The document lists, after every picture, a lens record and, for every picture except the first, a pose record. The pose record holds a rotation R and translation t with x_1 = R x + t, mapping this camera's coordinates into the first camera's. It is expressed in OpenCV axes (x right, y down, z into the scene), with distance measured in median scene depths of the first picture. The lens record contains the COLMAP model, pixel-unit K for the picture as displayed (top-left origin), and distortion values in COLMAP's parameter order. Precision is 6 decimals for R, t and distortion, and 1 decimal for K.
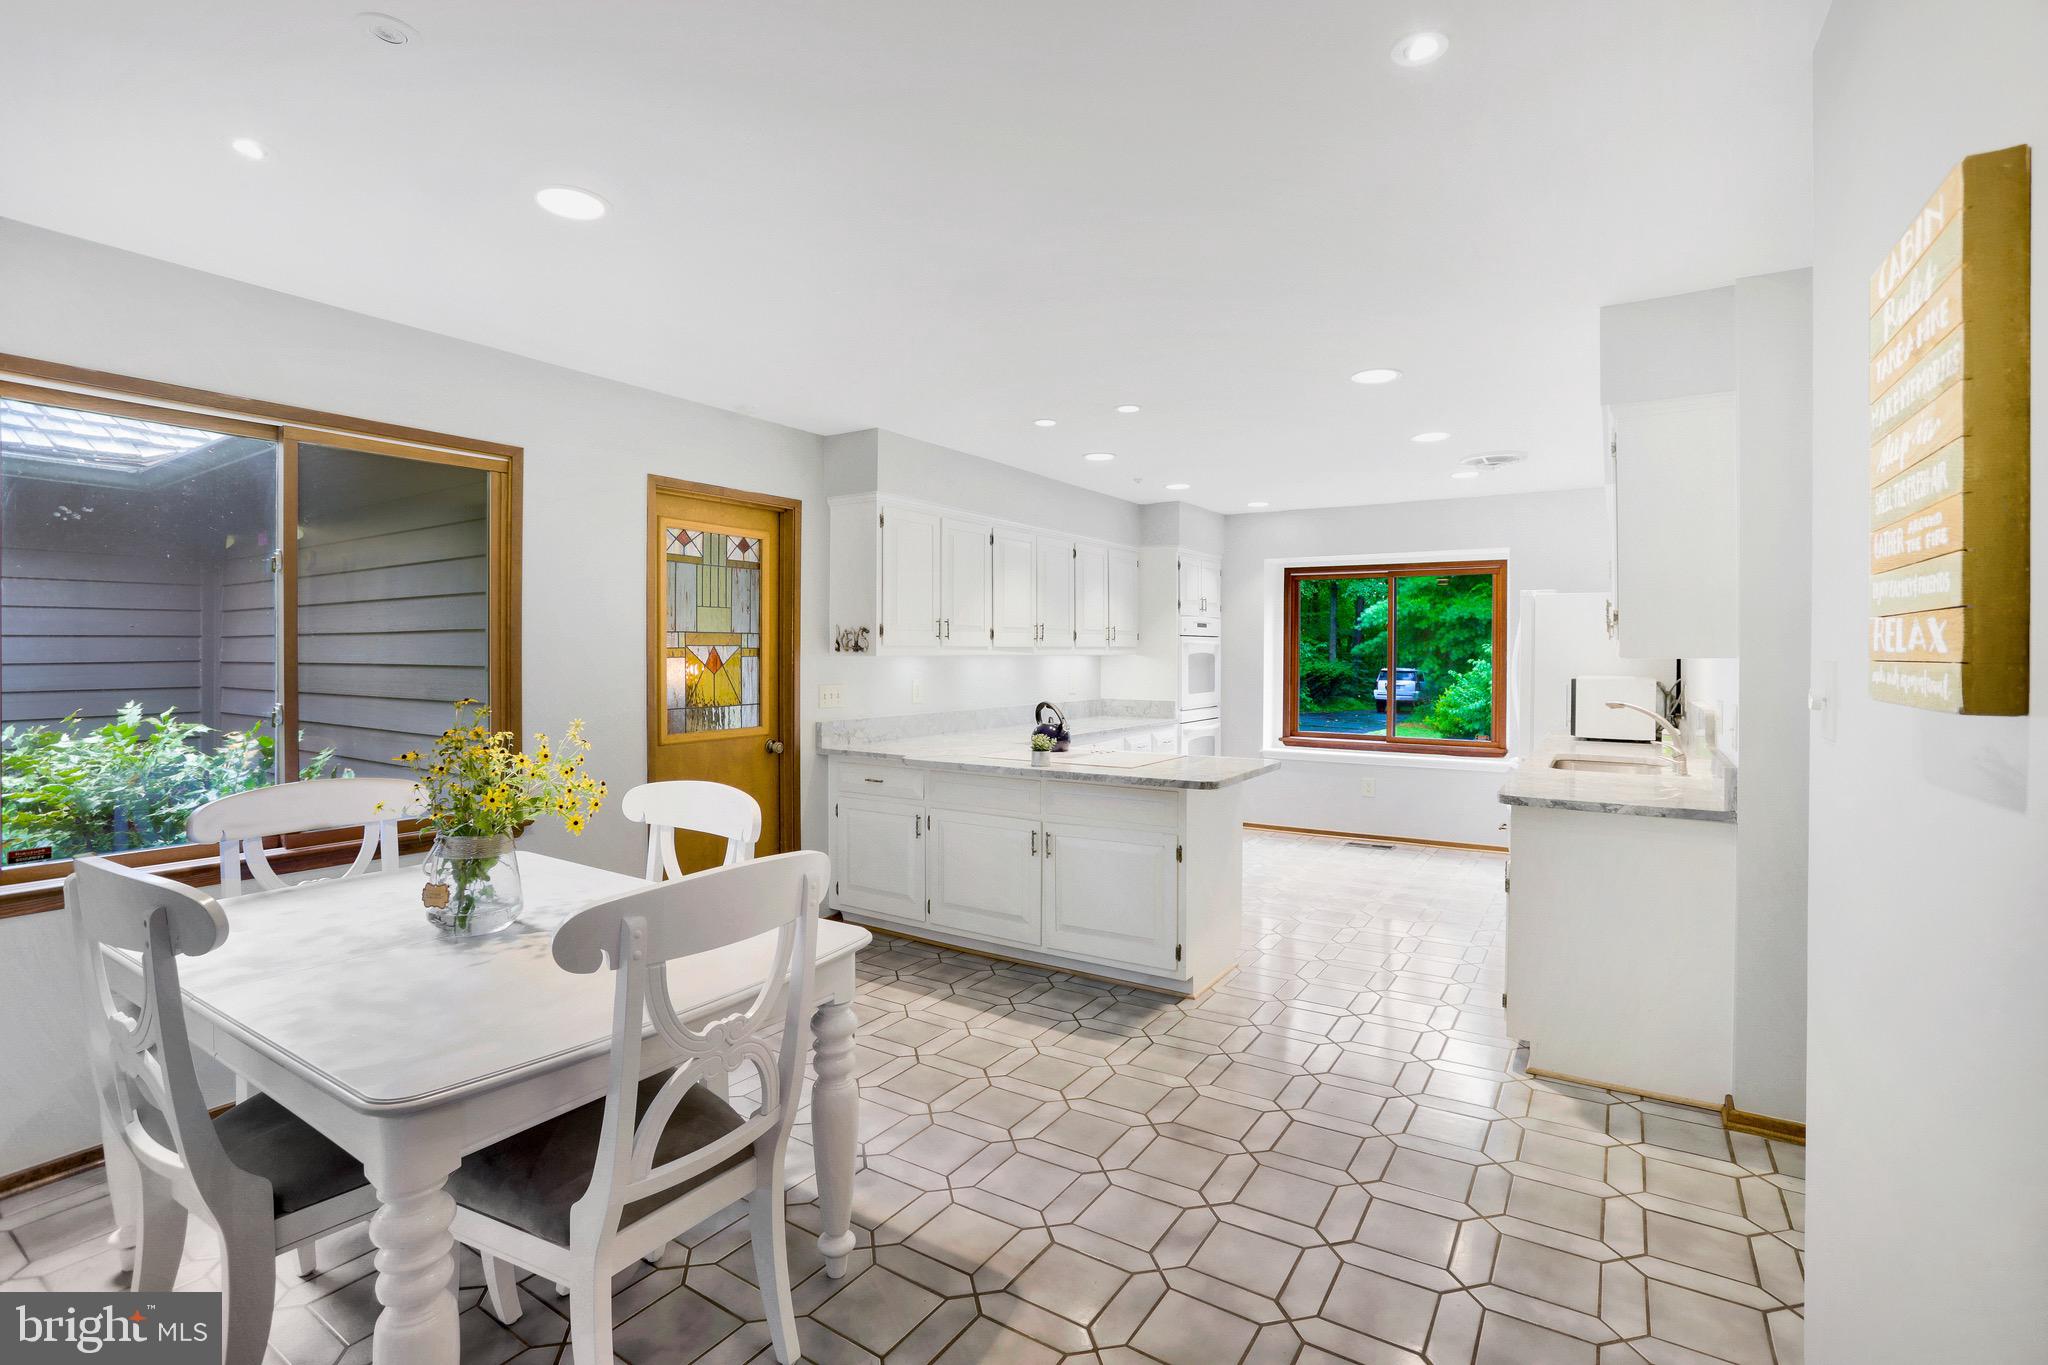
lens RADIAL K [[928.7, 0, 1036.3], [0, 928.7, 658.3], [0, 0, 1]] dist [-0.056030, 0.014700]
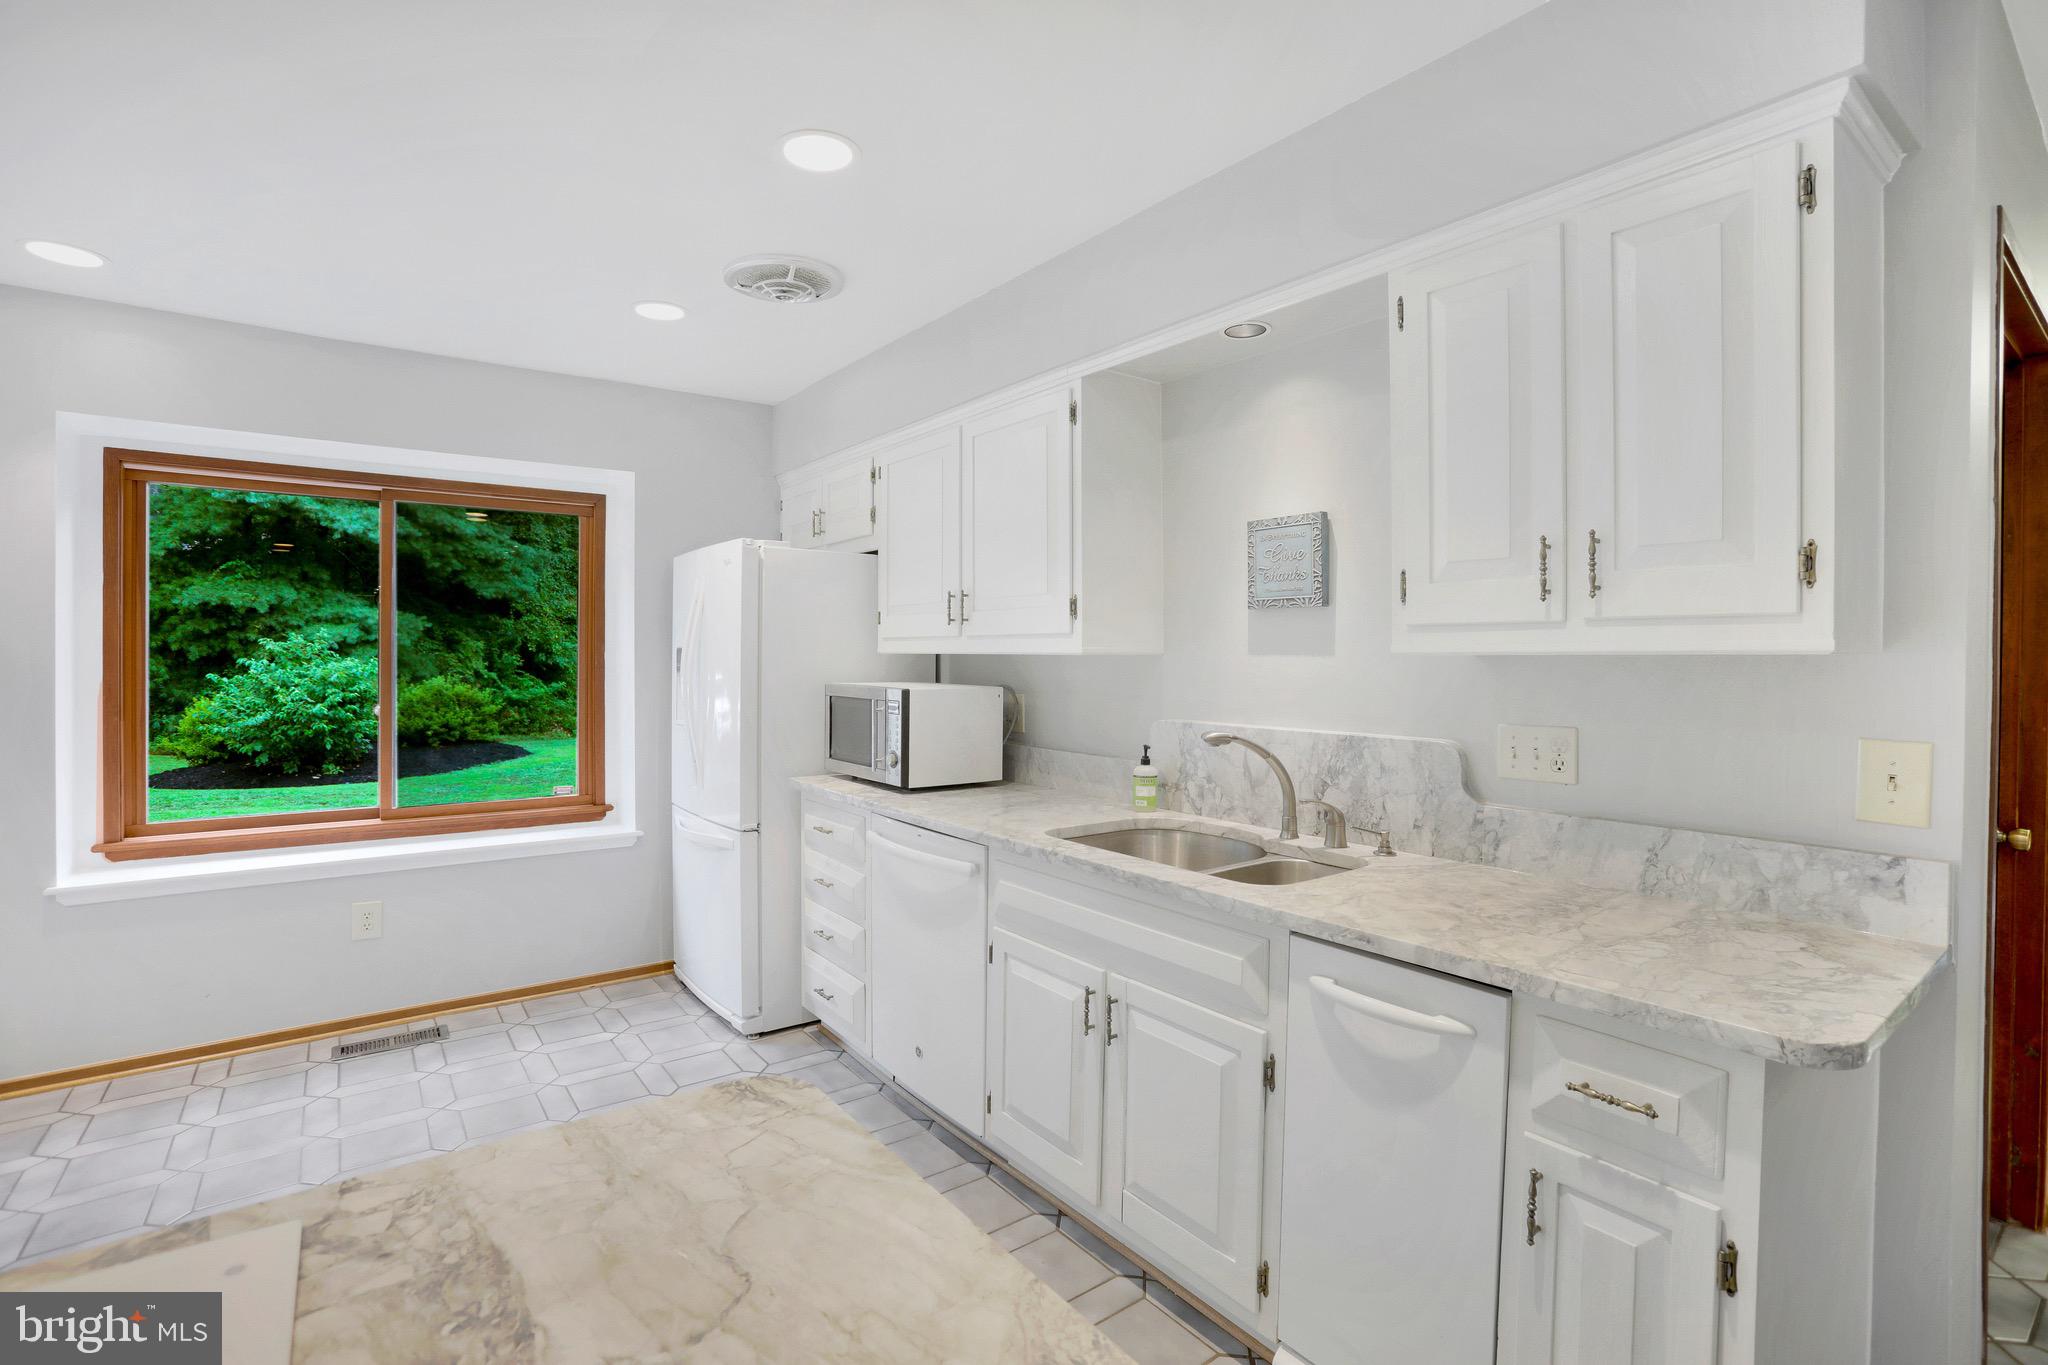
lens RADIAL K [[928.7, 0, 1035.2], [0, 928.7, 664.0], [0, 0, 1]] dist [-0.056030, 0.014700]
pose [[0.345884, -0.009214, 0.938232, 0.037123], [0.001681, 0.999956, 0.009200, -0.000068], [-0.938276, -0.001605, 0.345884, 0.501625]]
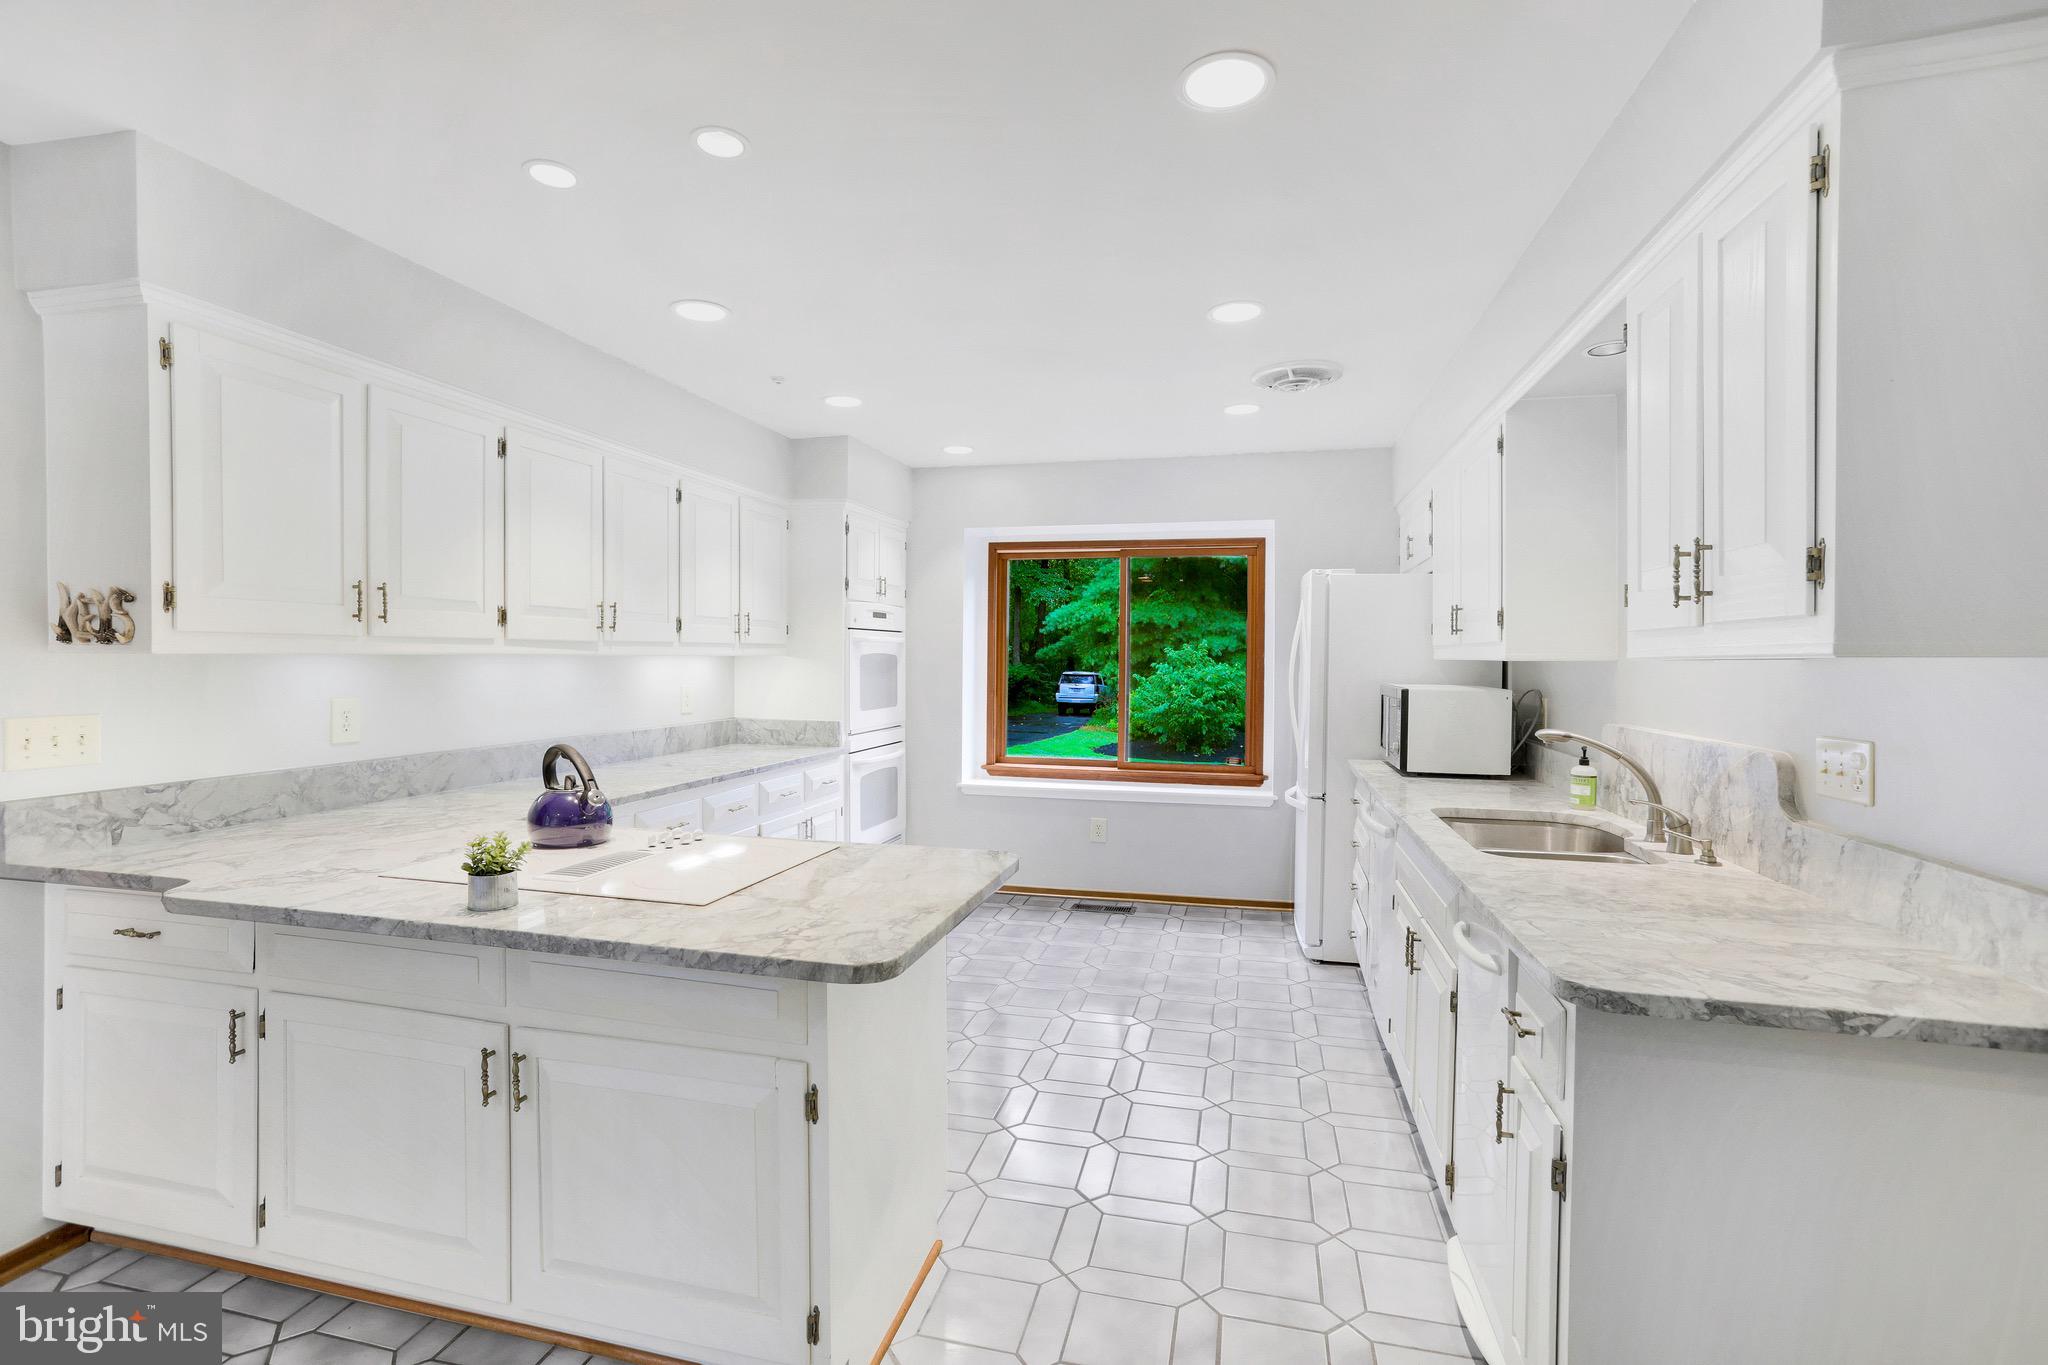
lens RADIAL K [[928.7, 0, 1038.7], [0, 928.7, 666.9], [0, 0, 1]] dist [-0.056030, 0.014700]
pose [[0.943383, -0.000165, 0.331704, 0.059740], [-0.001626, 0.999986, 0.005123, 0.000796], [-0.331700, -0.005372, 0.943370, 0.295762]]
